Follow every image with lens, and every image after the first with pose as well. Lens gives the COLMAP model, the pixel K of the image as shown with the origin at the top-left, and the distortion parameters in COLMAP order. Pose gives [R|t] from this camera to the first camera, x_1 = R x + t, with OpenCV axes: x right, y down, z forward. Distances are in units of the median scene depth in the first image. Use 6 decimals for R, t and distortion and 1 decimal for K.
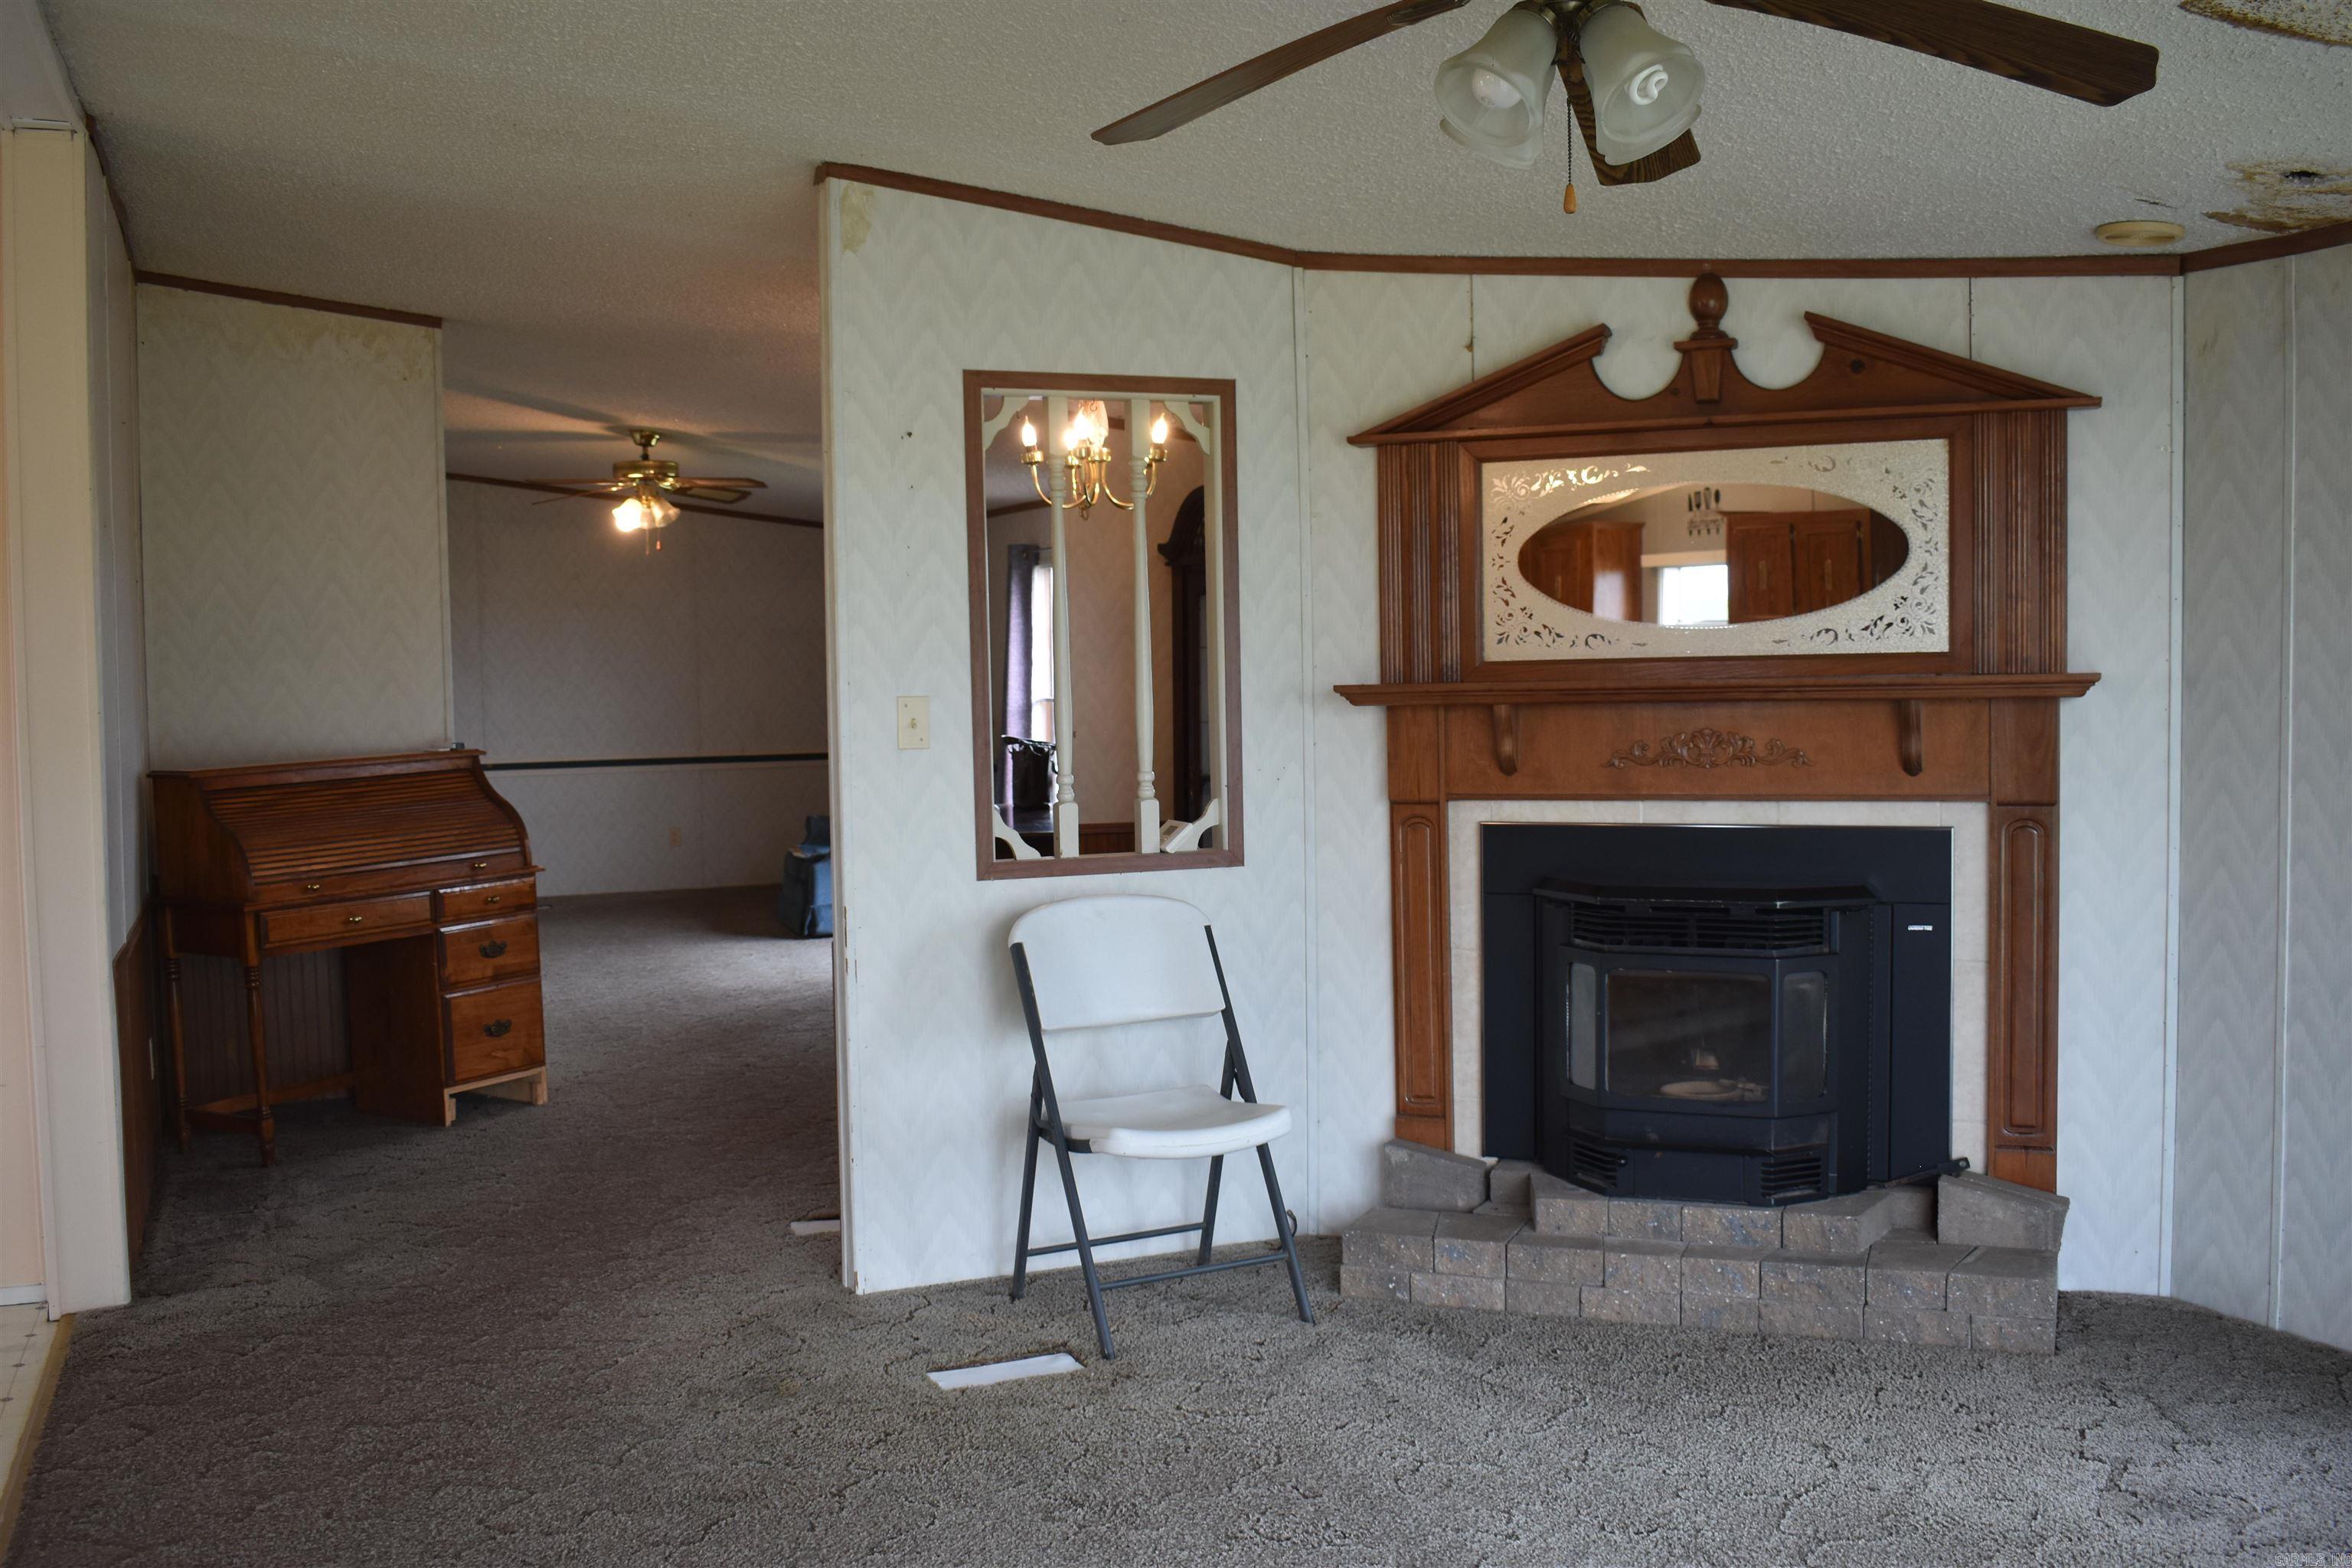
lens RADIAL K [[2218.7, 0, 1176.0], [0, 2218.7, 784.0], [0, 0, 1]] dist [-0.078716, 0.005664]
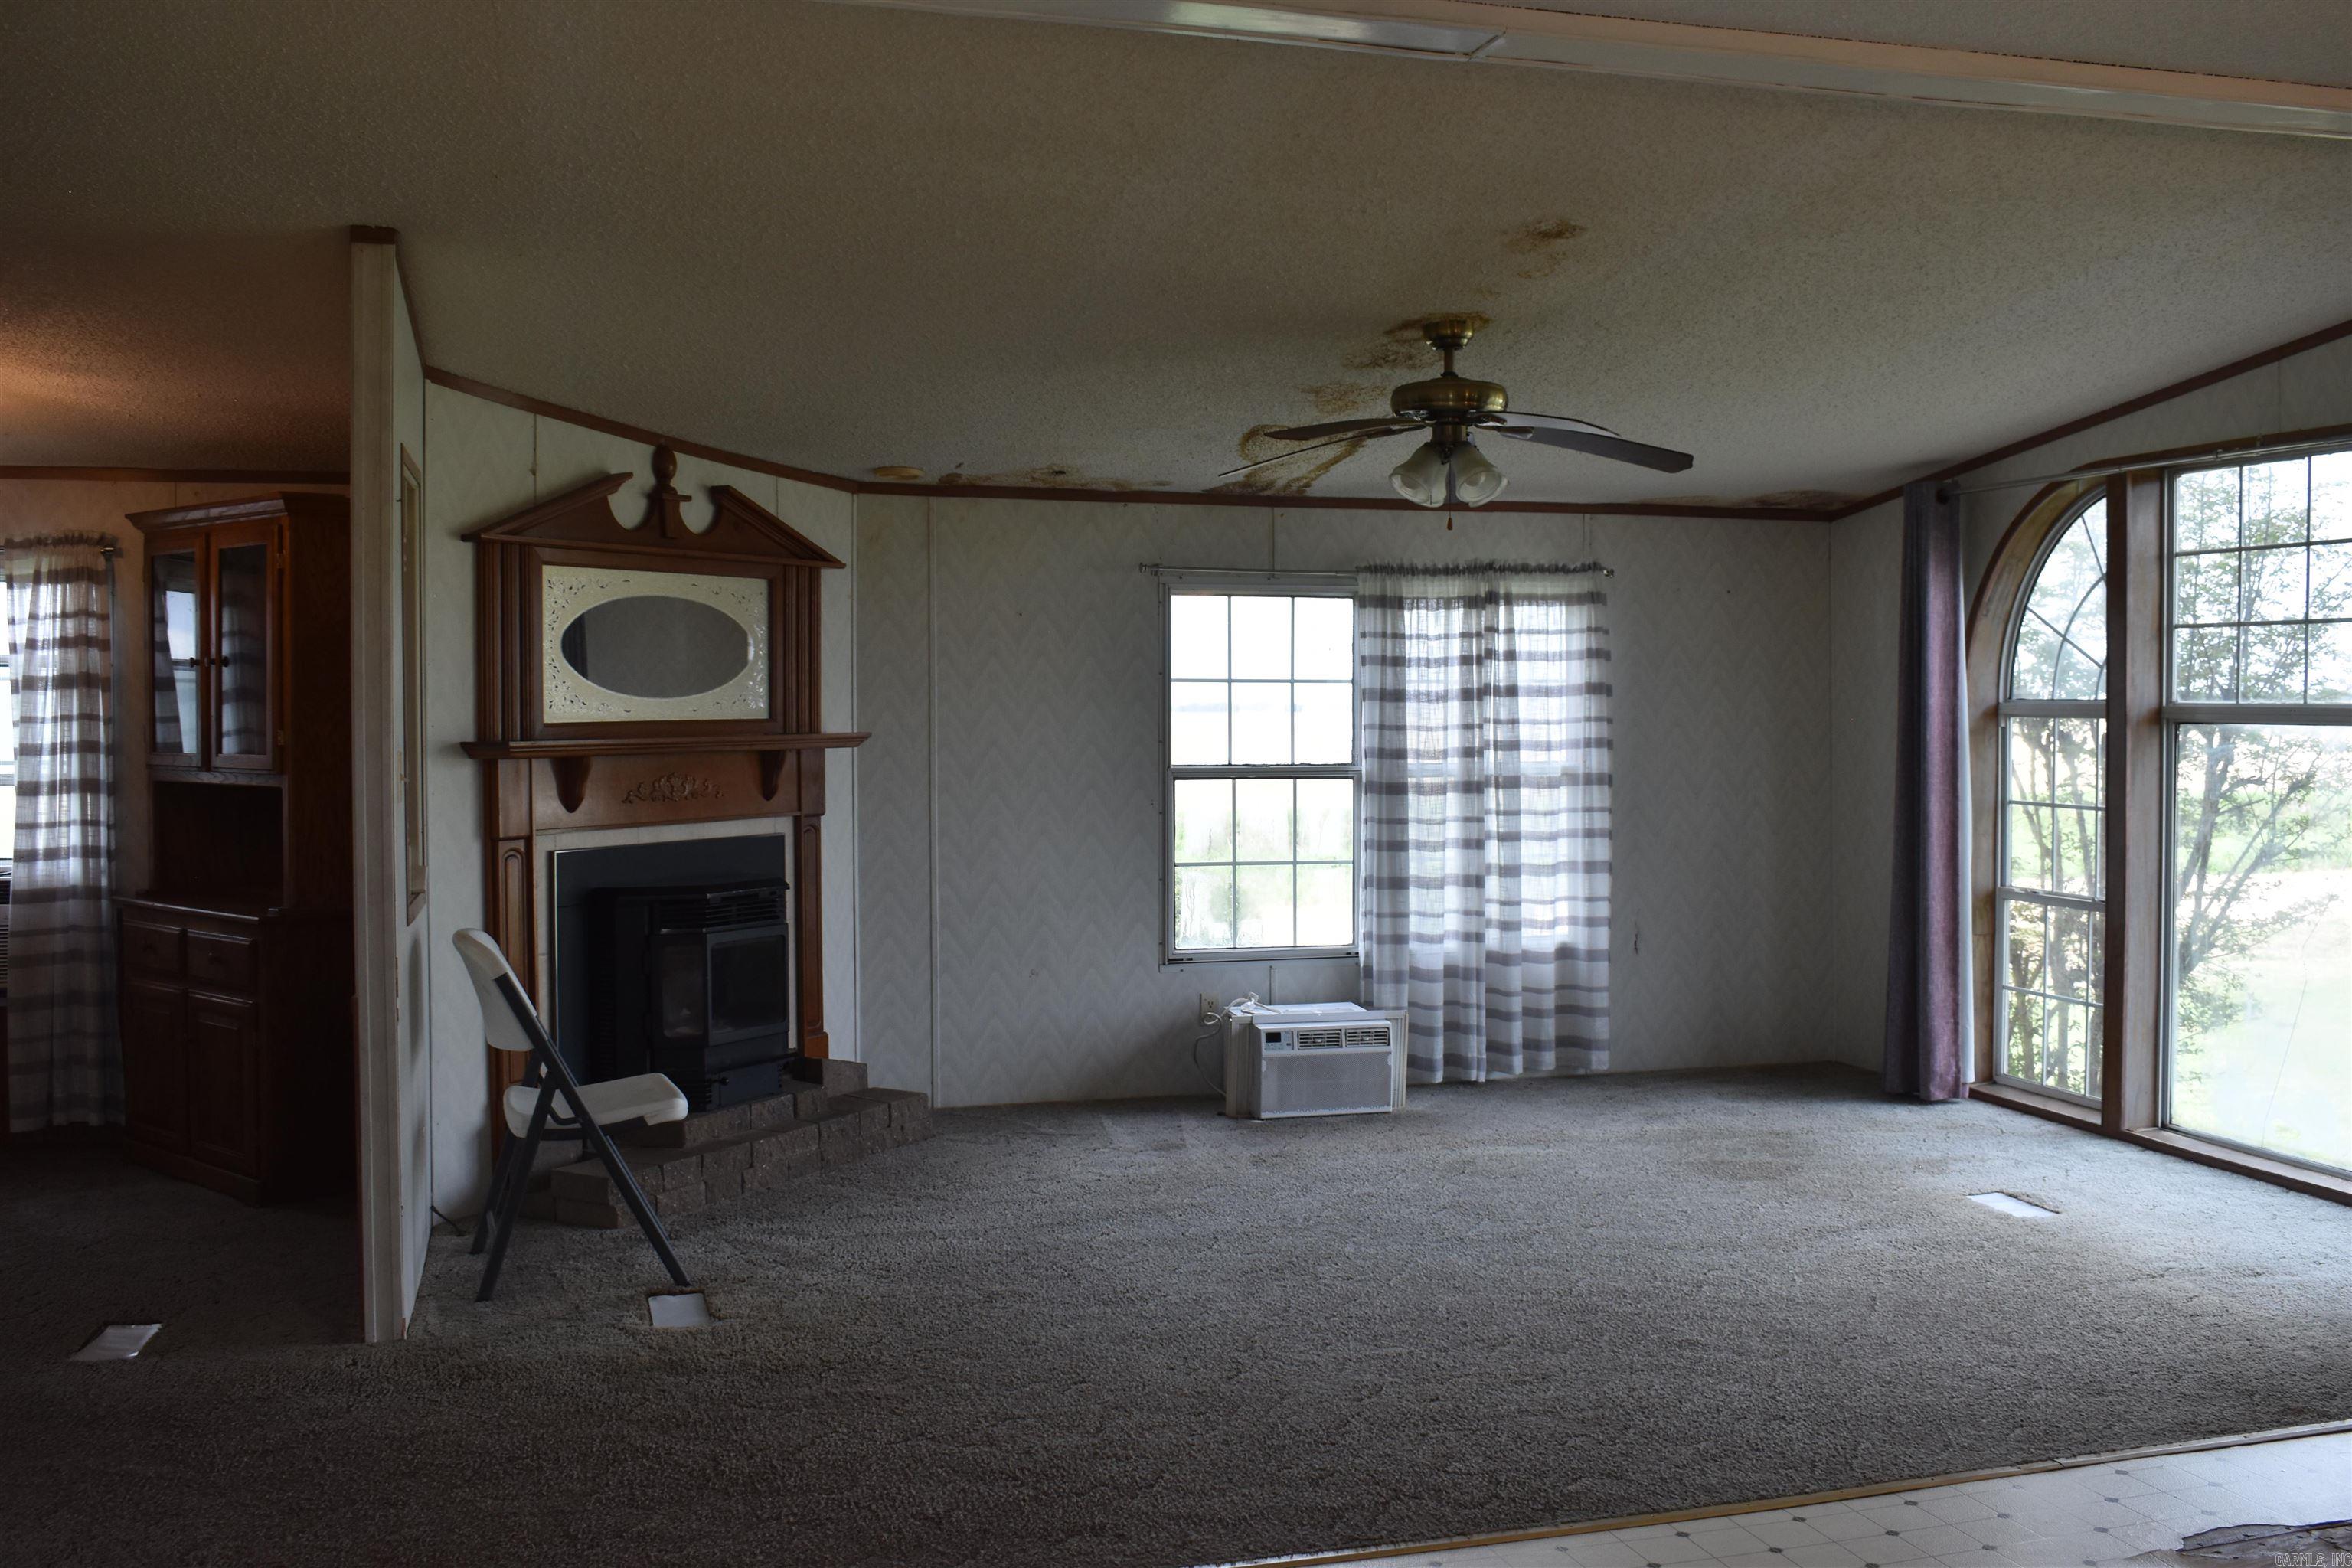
lens RADIAL K [[2218.7, 0, 1176.0], [0, 2218.7, 784.0], [0, 0, 1]] dist [-0.078716, 0.005664]
pose [[0.130890, -0.022431, 0.991143, -1.105562], [0.044359, 0.998875, 0.016748, -0.027222], [-0.990404, 0.041774, 0.131737, 0.505763]]
